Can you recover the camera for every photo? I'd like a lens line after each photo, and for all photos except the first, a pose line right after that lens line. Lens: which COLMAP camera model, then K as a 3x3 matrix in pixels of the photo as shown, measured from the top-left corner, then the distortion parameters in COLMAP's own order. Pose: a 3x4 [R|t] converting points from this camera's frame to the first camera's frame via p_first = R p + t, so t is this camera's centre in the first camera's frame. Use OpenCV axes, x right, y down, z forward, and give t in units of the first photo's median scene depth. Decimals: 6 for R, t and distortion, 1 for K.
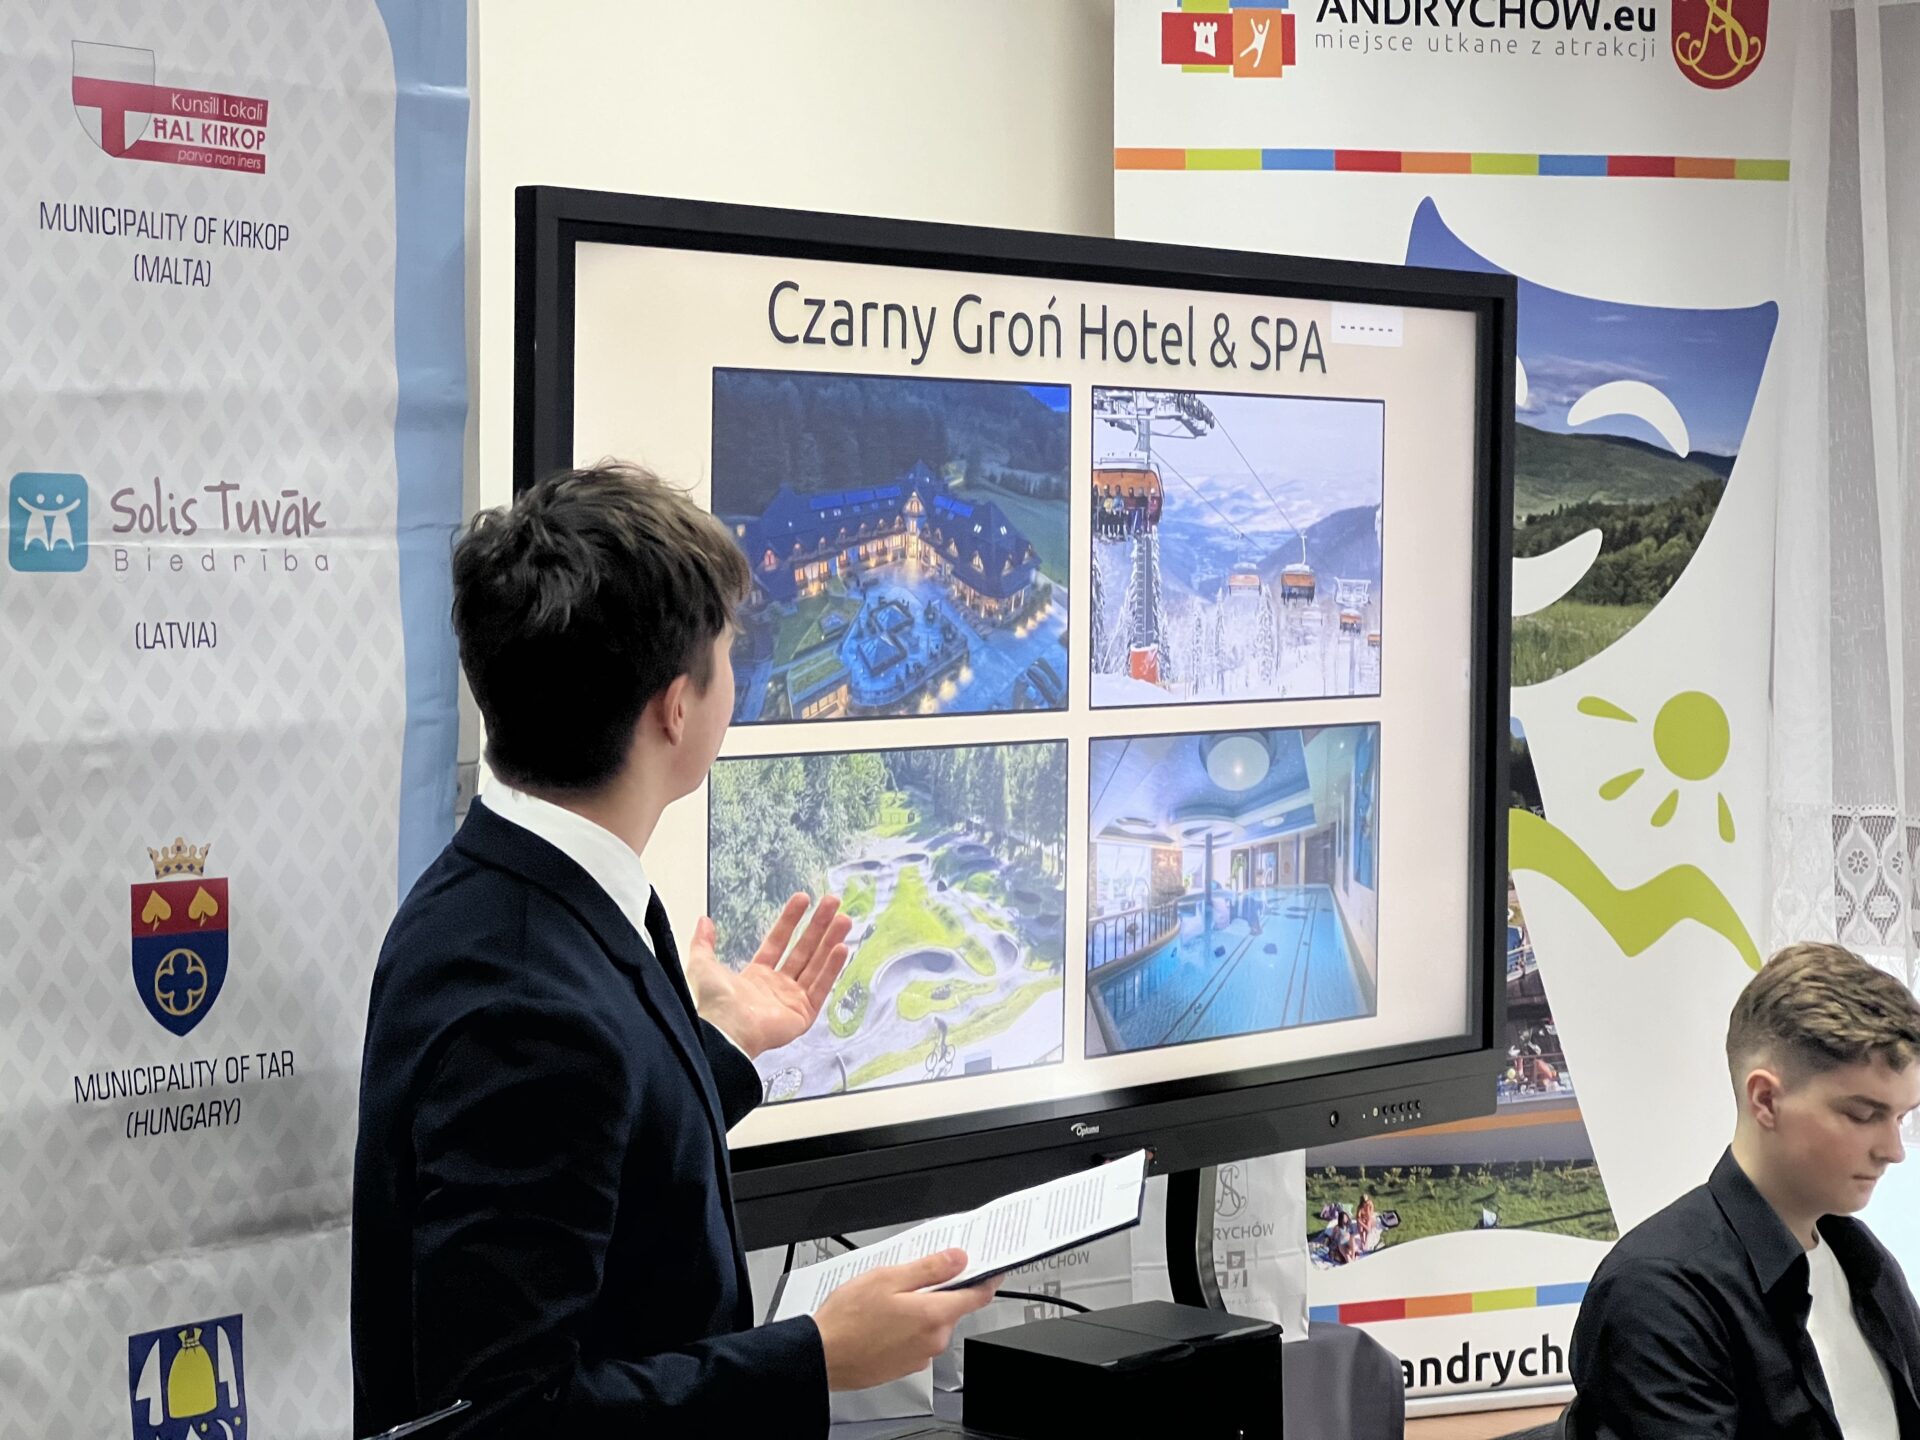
lens RADIAL K [[4283.9, 0, 964.4], [0, 4283.9, 707.0], [0, 0, 1]] dist [0.238014, -0.017366]
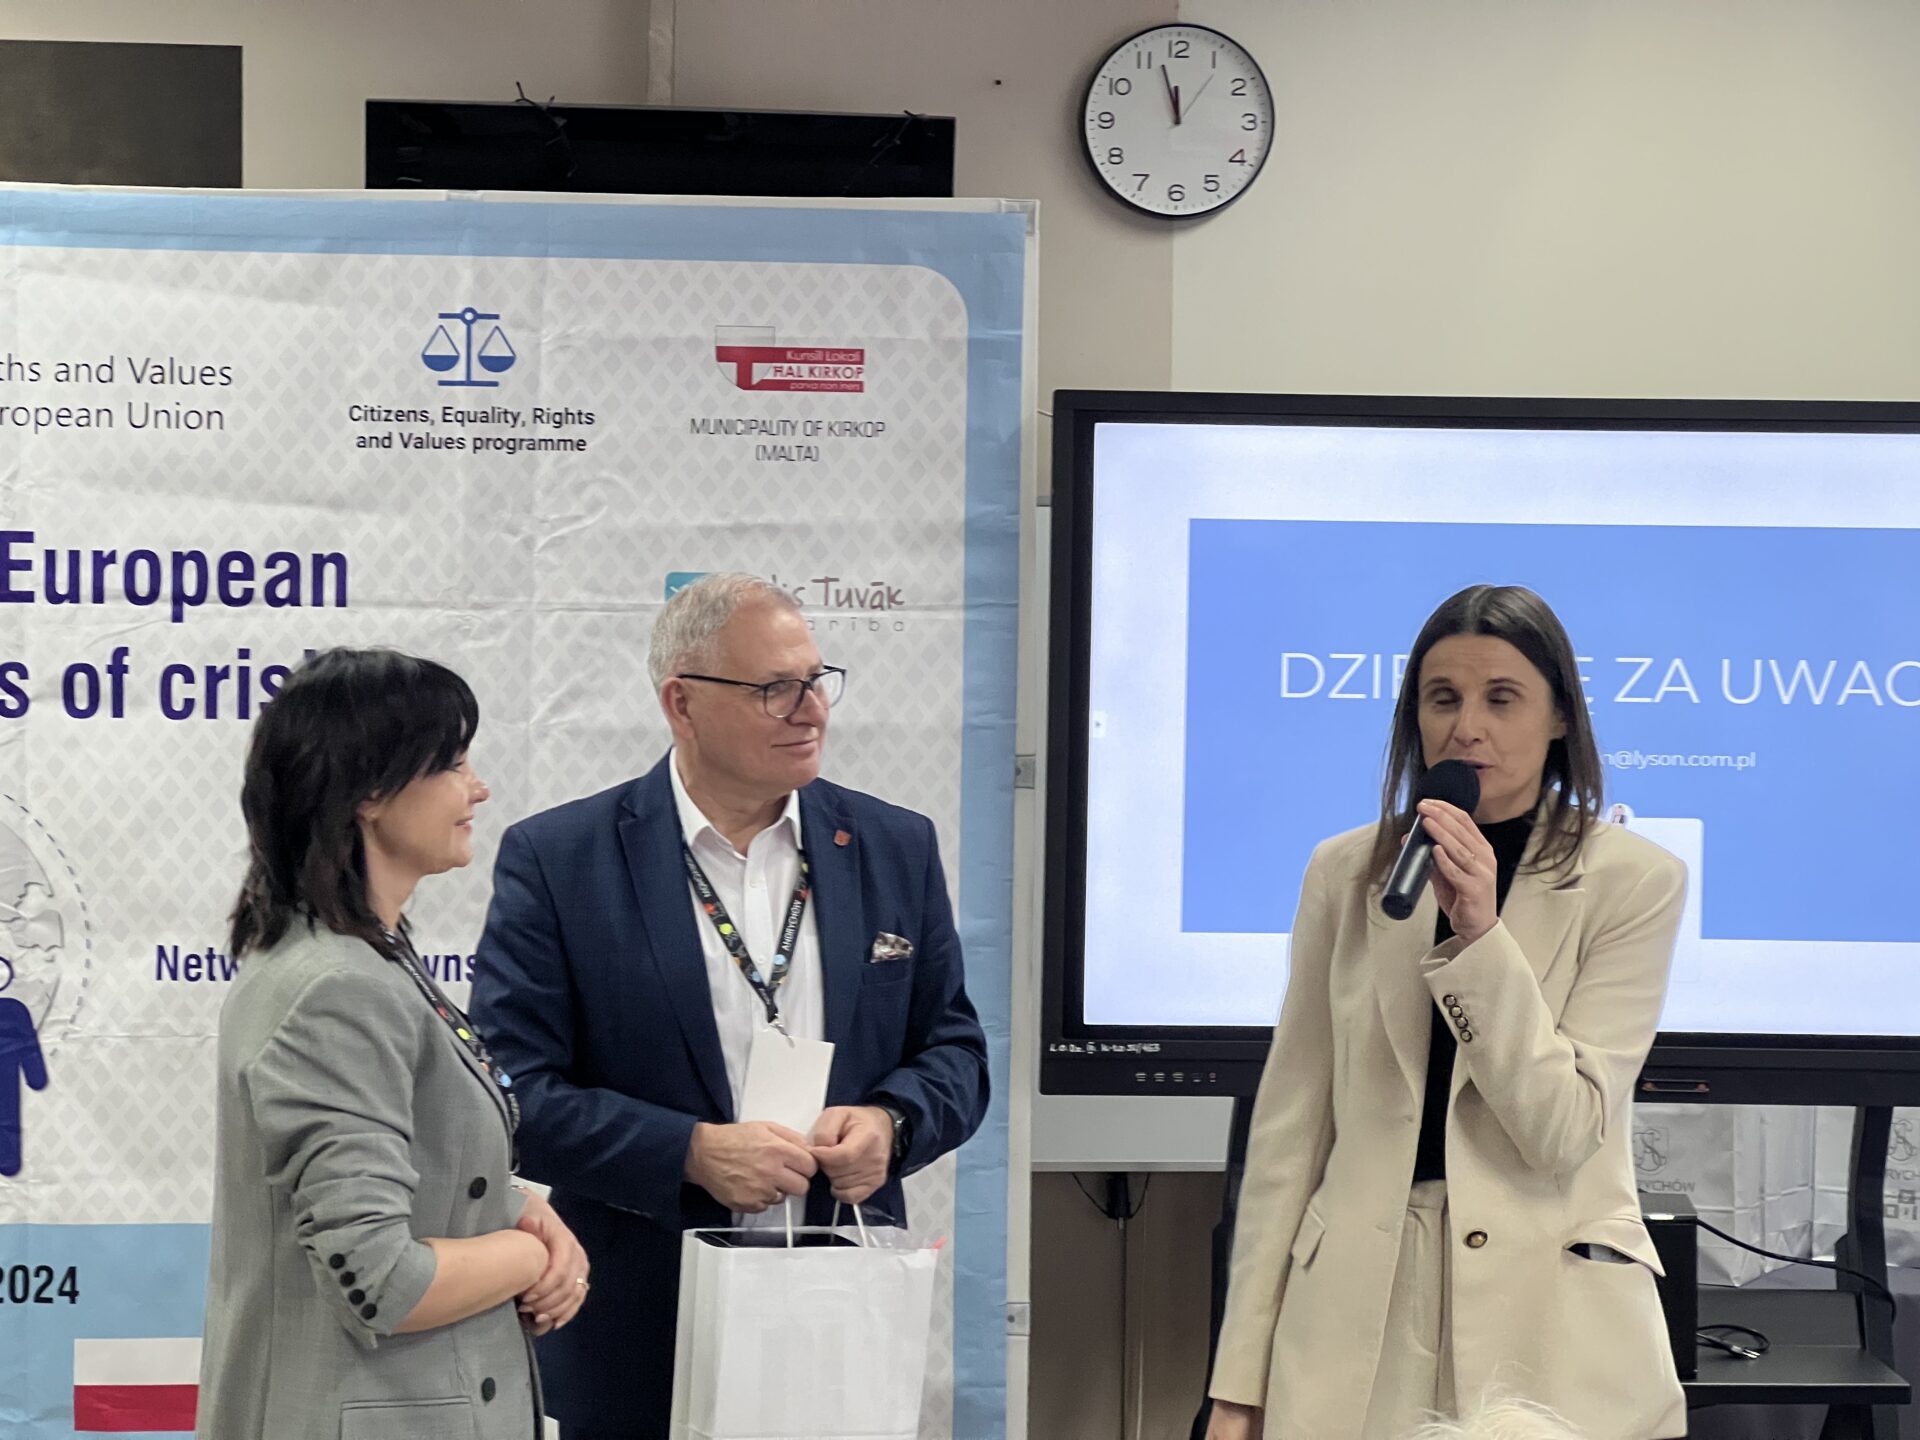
lens RADIAL K [[4438.1, 0, 954.5], [0, 4438.1, 652.2], [0, 0, 1]] dist [-0.320934, 7.411544]
pose [[0.678116, 0.028607, -0.734398, 1.089439], [-0.040740, 0.999169, 0.001303, -0.026399], [0.733825, 0.029036, 0.678718, -0.126015]]
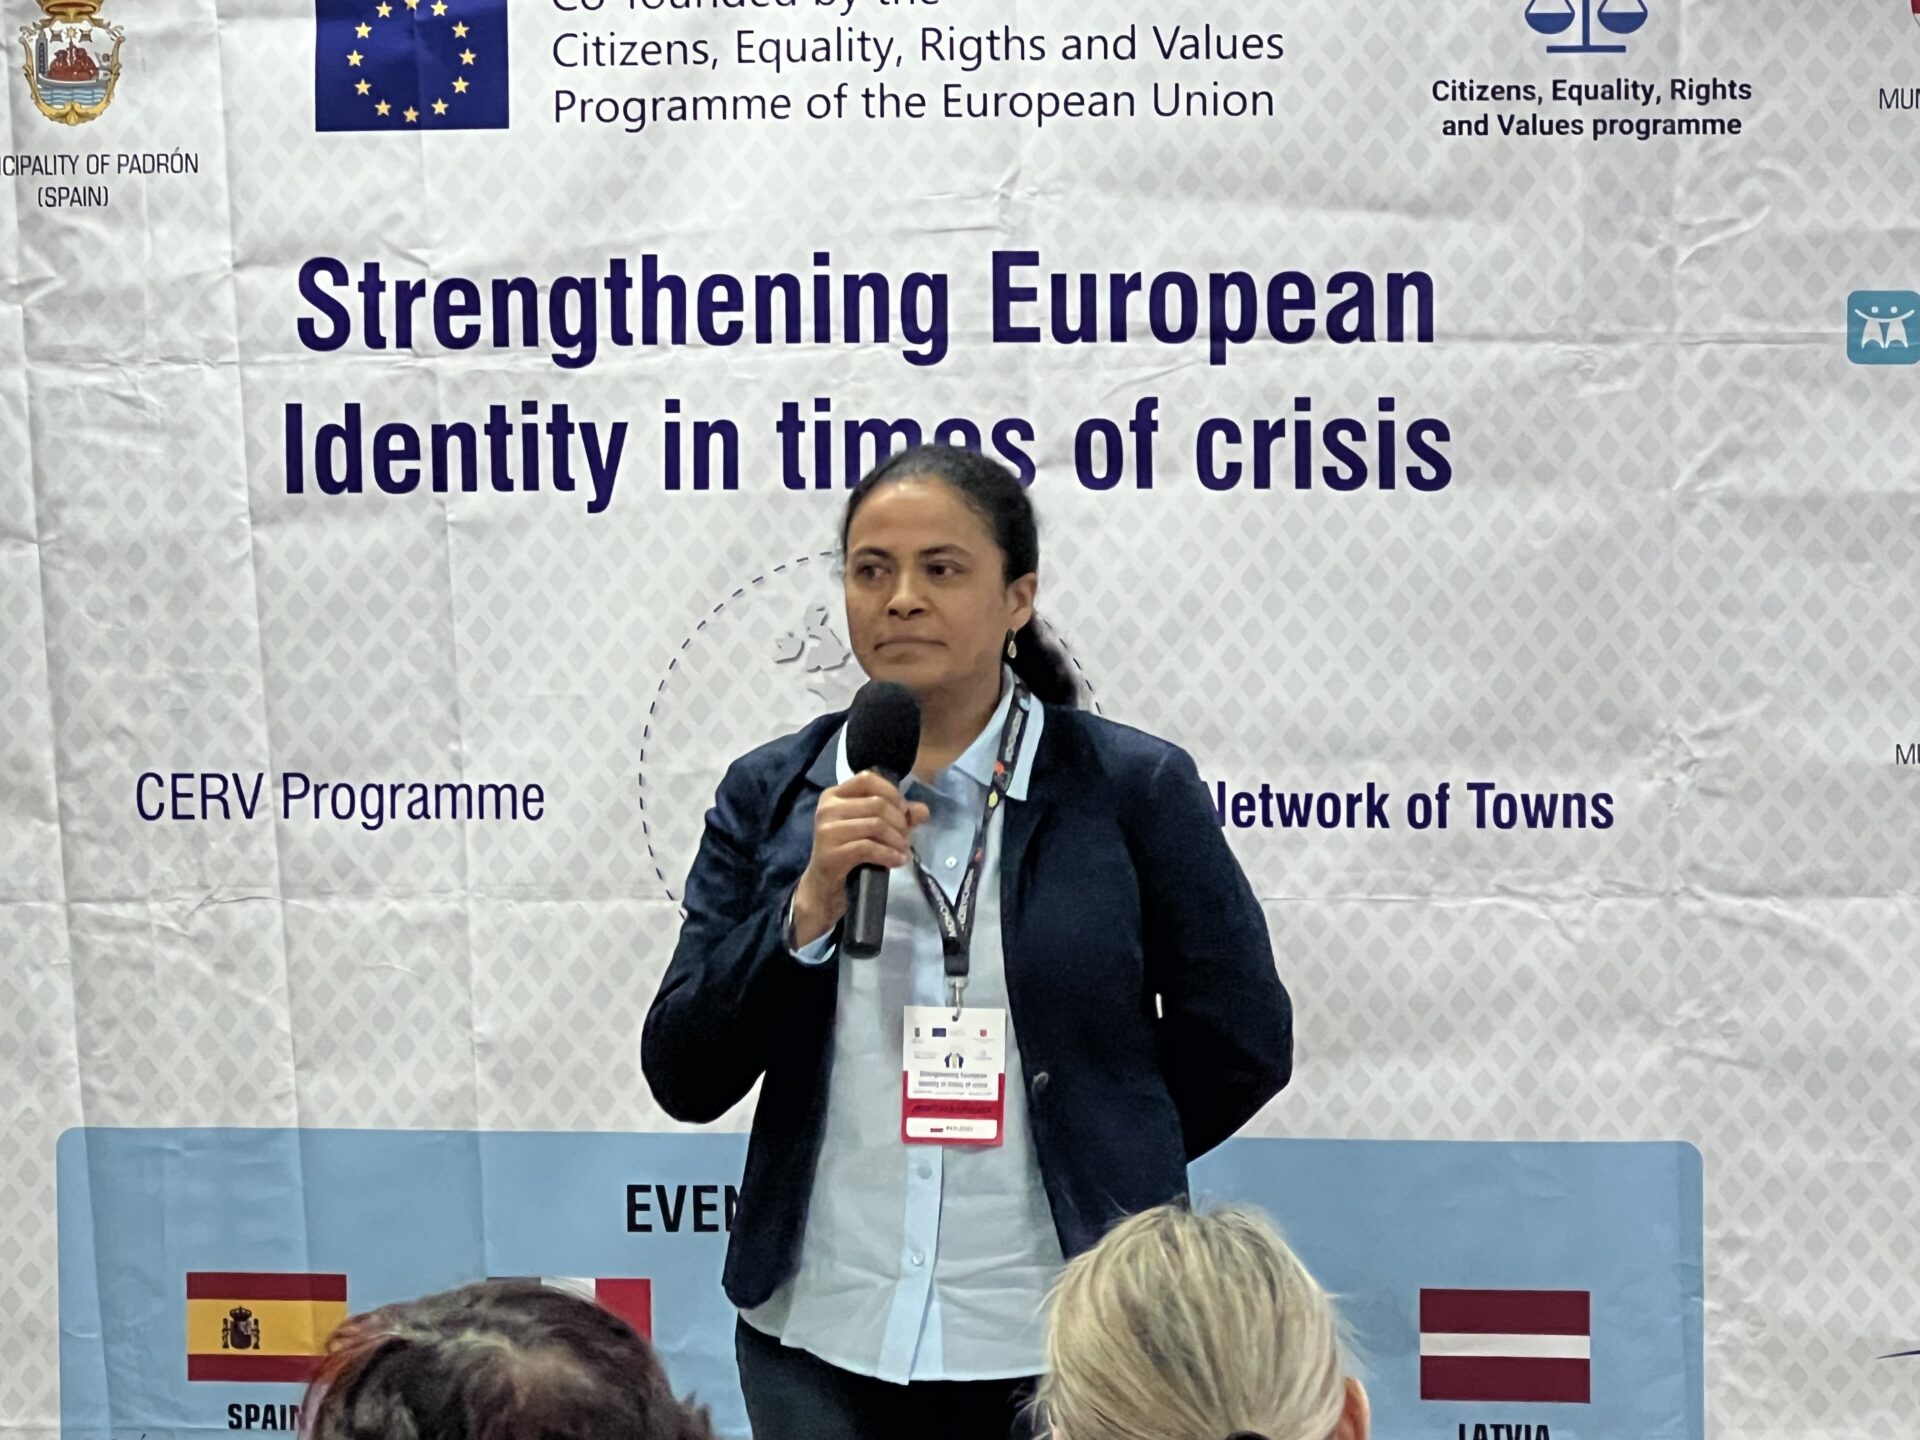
lens RADIAL K [[8030.4, 0, 916.3], [0, 8030.4, 642.4], [0, 0, 1]] dist [-0.663917, 24.342736]
pose [[0.516482, 0.037668, -0.855469, 1.621062], [-0.027795, 0.999243, 0.027218, -0.004029], [0.855847, 0.009720, 0.517138, -0.491046]]
